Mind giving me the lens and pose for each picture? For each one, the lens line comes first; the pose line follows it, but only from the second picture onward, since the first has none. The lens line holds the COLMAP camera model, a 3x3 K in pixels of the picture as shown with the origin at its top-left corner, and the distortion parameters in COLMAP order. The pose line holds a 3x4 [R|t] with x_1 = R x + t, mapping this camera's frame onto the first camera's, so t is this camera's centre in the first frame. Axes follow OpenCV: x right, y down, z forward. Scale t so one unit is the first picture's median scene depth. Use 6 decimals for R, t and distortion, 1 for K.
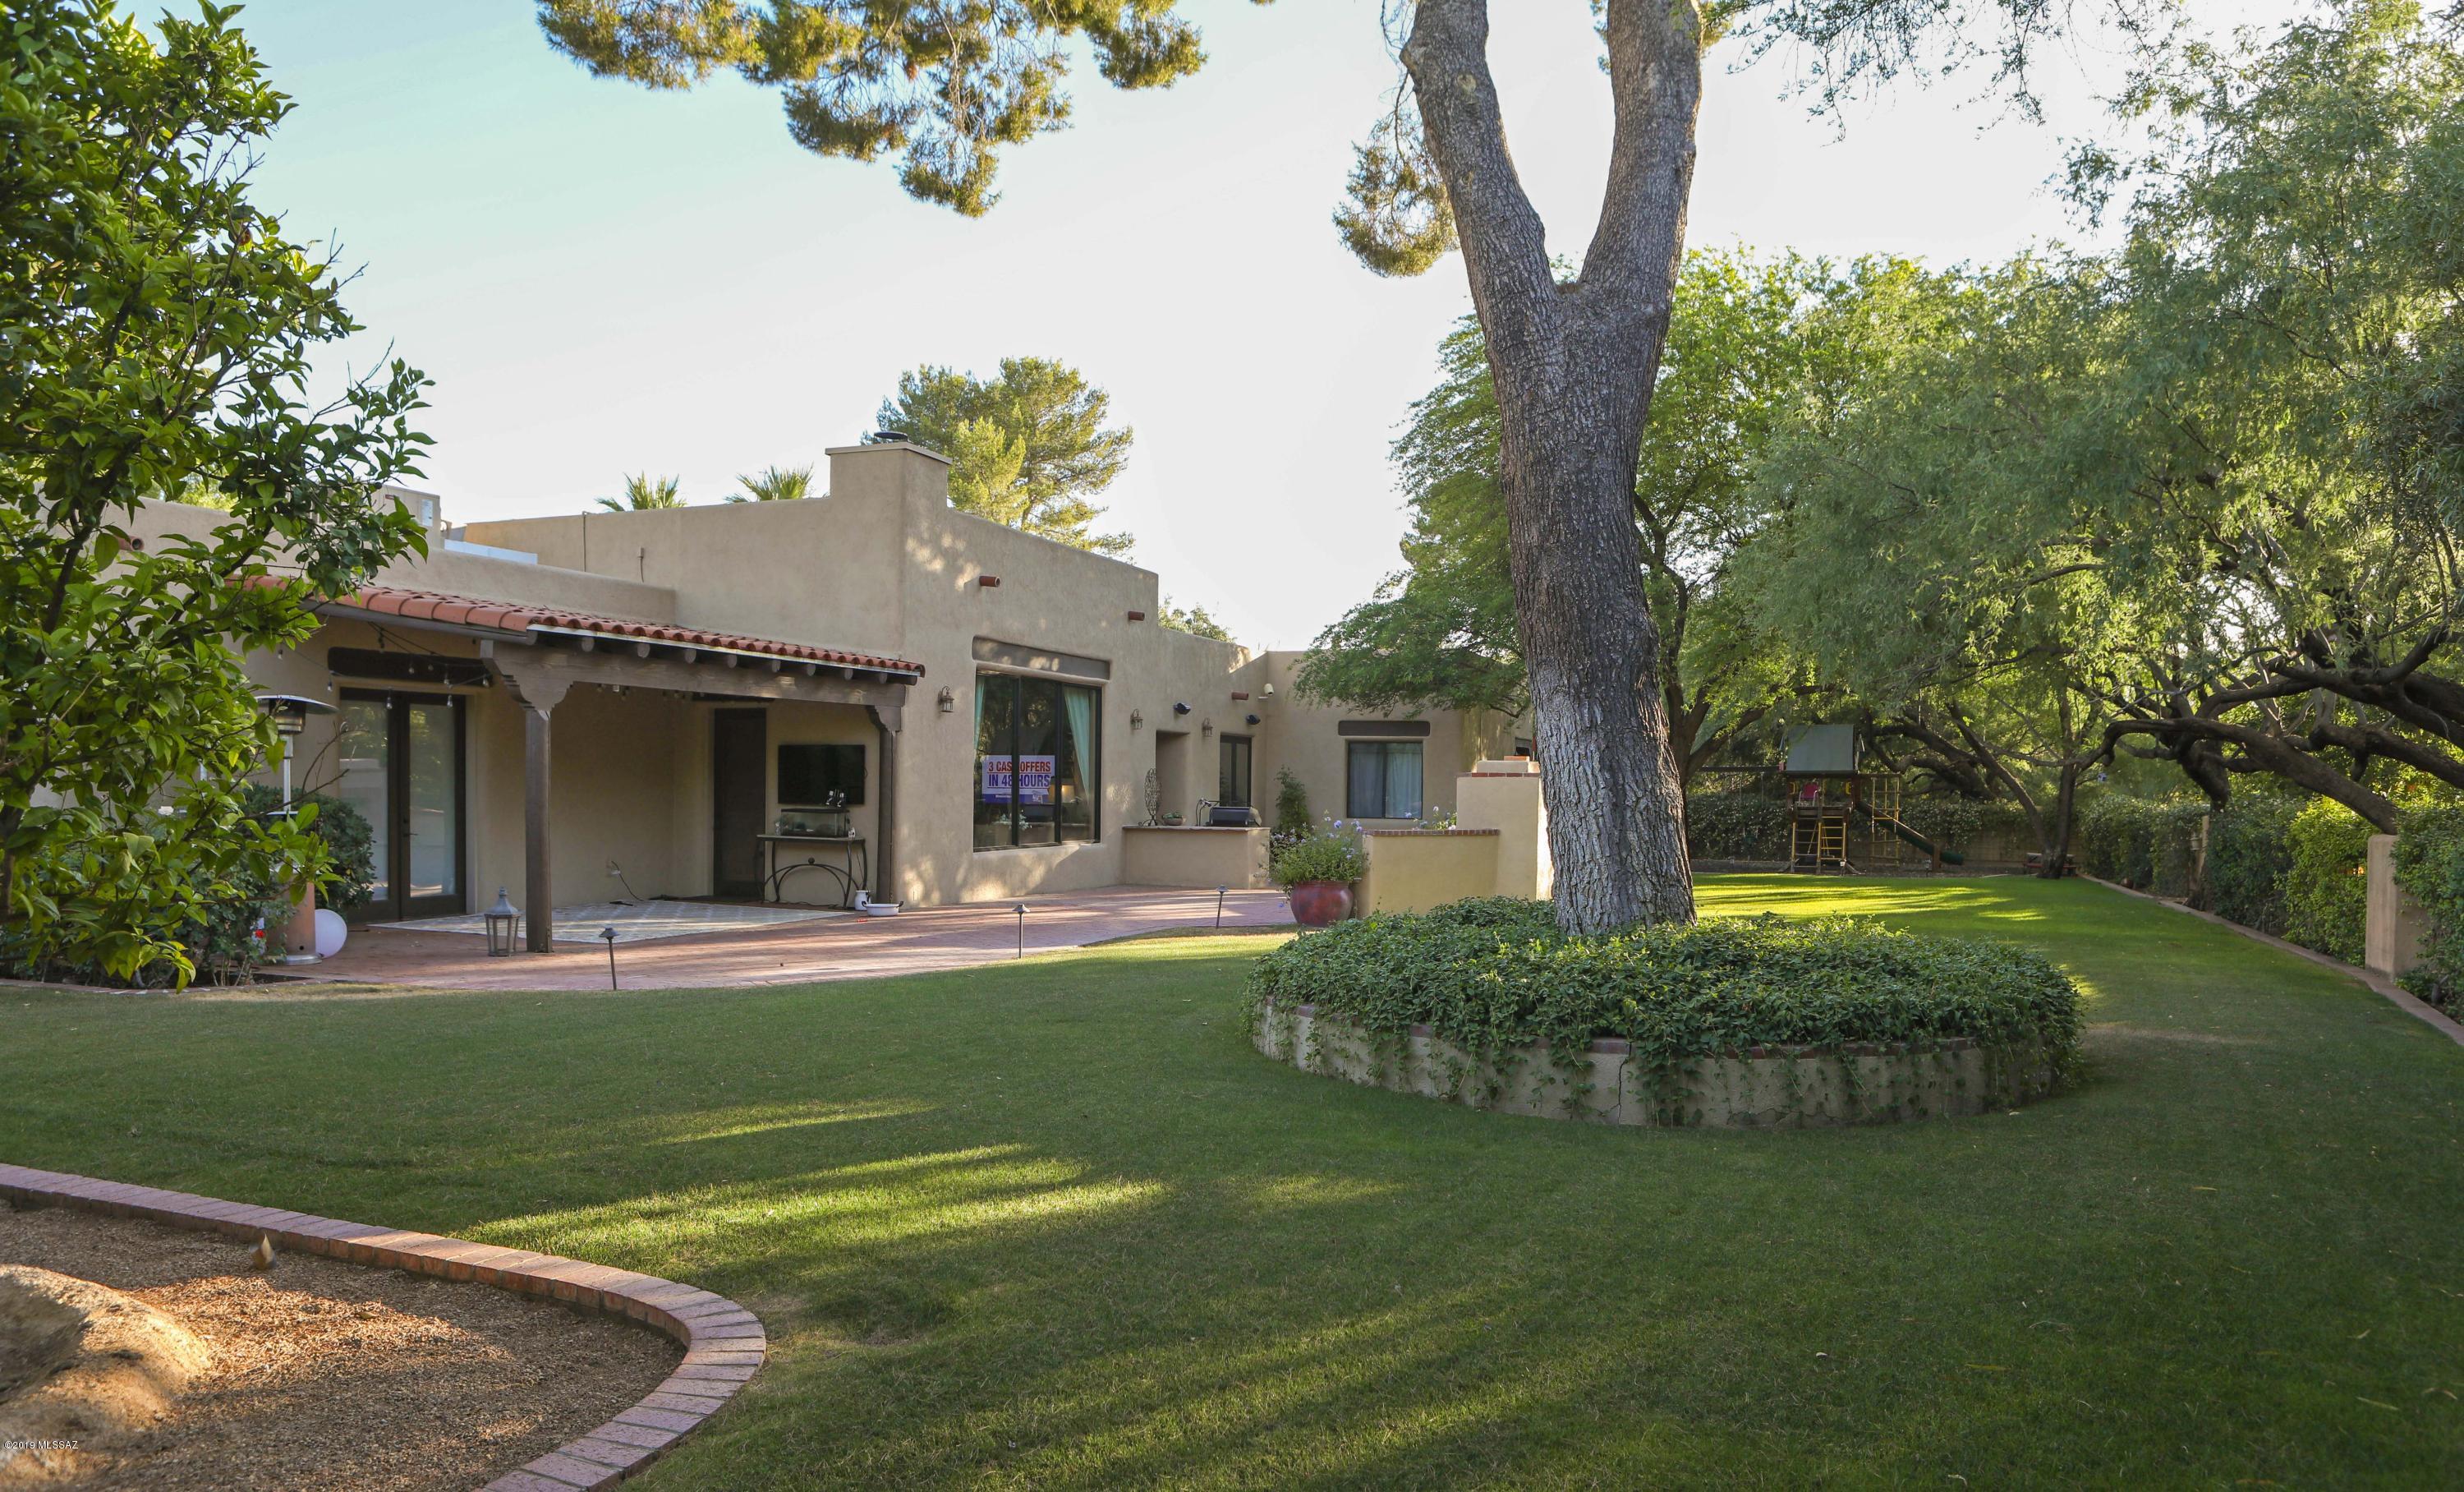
lens RADIAL K [[2303.2, 0, 1231.7], [0, 2303.2, 751.8], [0, 0, 1]] dist [-0.000304, 0.000000]
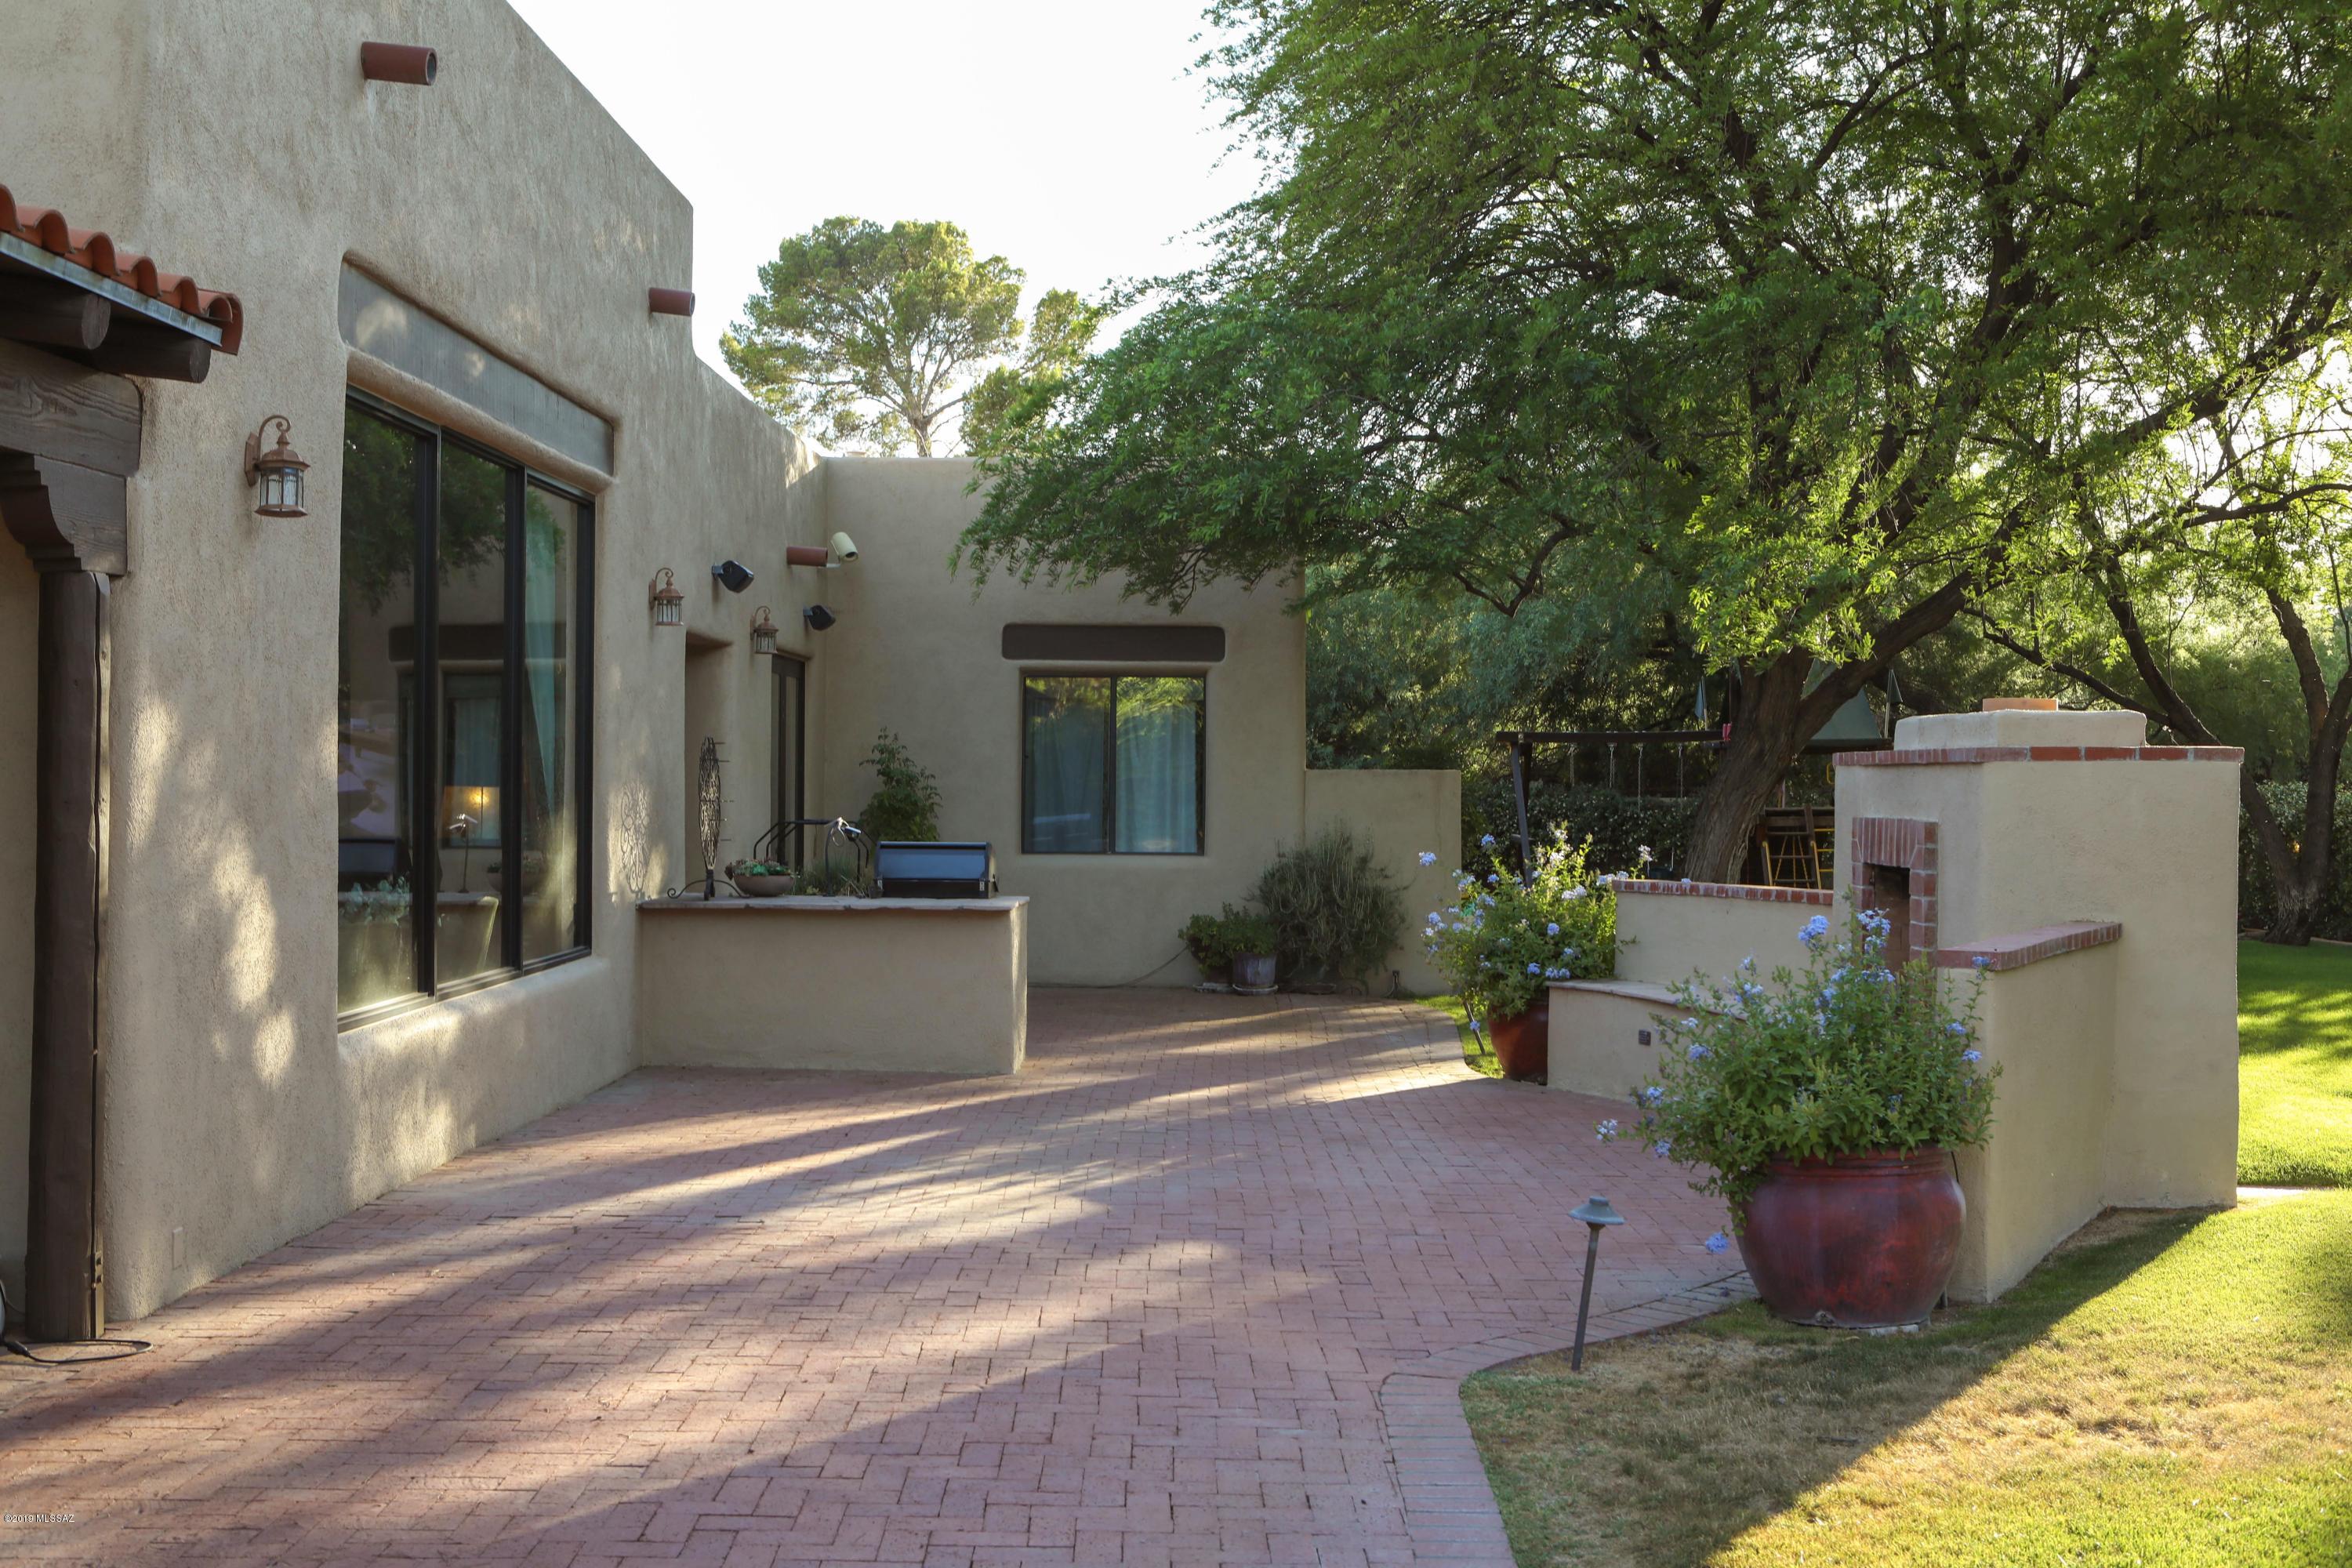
lens RADIAL K [[2698.3, 0, 1176.5], [0, 2698.3, 778.2], [0, 0, 1]] dist [0.017577, 0.000000]
pose [[0.927102, -0.002962, 0.374797, -0.120368], [-0.005224, 0.999769, 0.020825, 0.004926], [-0.374772, -0.021265, 0.926873, 0.562884]]
